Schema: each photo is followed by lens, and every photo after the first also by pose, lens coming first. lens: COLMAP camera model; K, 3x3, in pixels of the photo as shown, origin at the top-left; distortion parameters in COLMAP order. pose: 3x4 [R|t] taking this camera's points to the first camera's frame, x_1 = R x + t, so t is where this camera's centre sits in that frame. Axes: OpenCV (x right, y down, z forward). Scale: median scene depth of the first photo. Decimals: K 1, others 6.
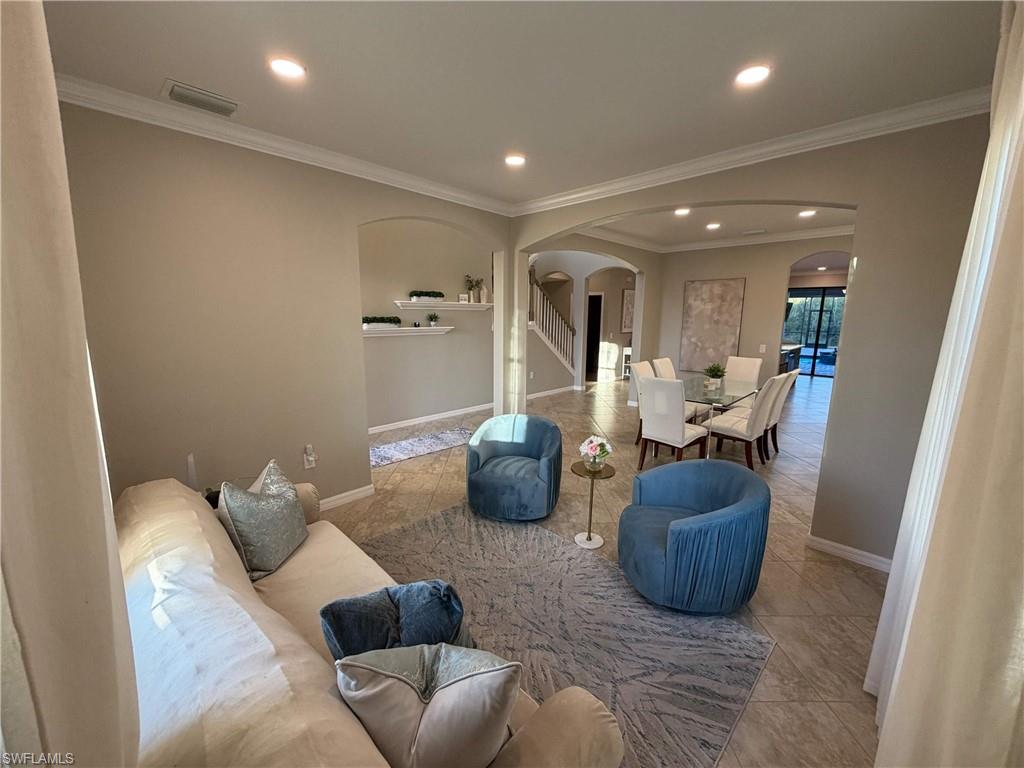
lens RADIAL K [[409.2, 0, 507.9], [0, 409.2, 385.8], [0, 0, 1]] dist [-0.000569, 0.000033]
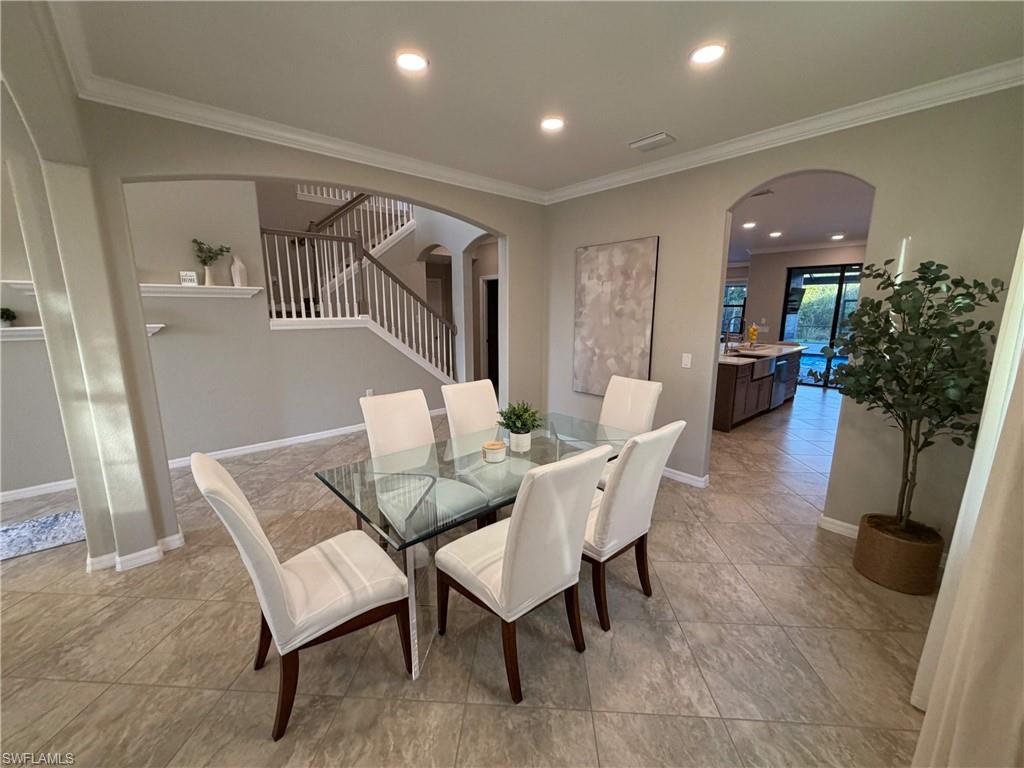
lens RADIAL K [[409.2, 0, 509.0], [0, 409.2, 387.3], [0, 0, 1]] dist [-0.000569, 0.000033]
pose [[0.997565, 0.006637, -0.069426, 0.398058], [-0.005397, 0.999823, 0.018029, -0.059913], [0.069534, -0.017610, 0.997424, 0.398273]]
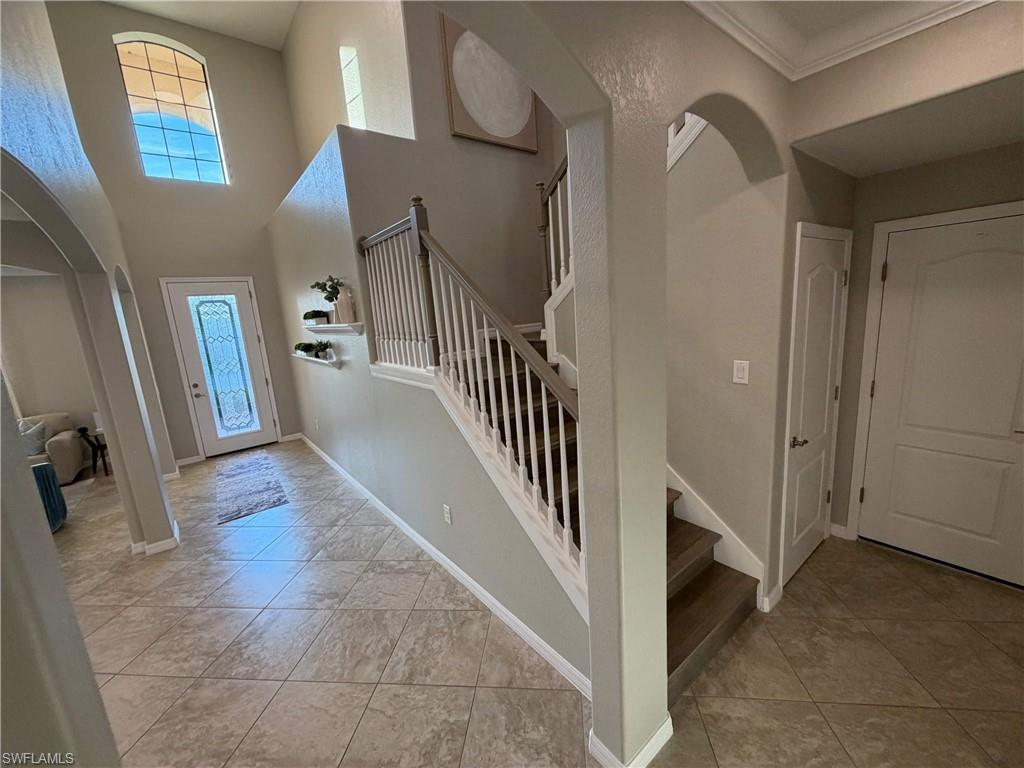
lens RADIAL K [[409.2, 0, 509.5], [0, 409.2, 384.7], [0, 0, 1]] dist [-0.000569, 0.000033]
pose [[-0.125369, 0.187566, -0.974218, 0.446315], [-0.097753, 0.974852, 0.200268, -0.250050], [0.987283, 0.120341, -0.103881, 1.271878]]
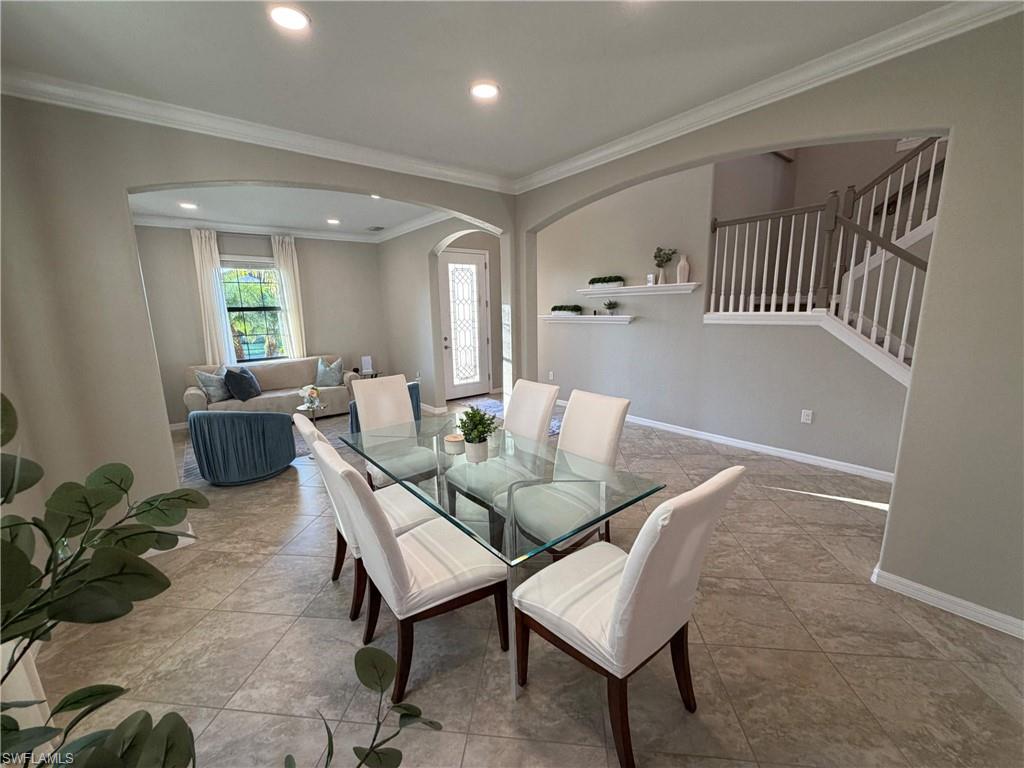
lens RADIAL K [[409.2, 0, 509.3], [0, 409.2, 386.2], [0, 0, 1]] dist [-0.000569, 0.000033]
pose [[-0.126542, 0.183524, -0.974836, 0.694006], [-0.148894, 0.968089, 0.201581, -0.127843], [0.980723, 0.170656, -0.095179, 0.807376]]
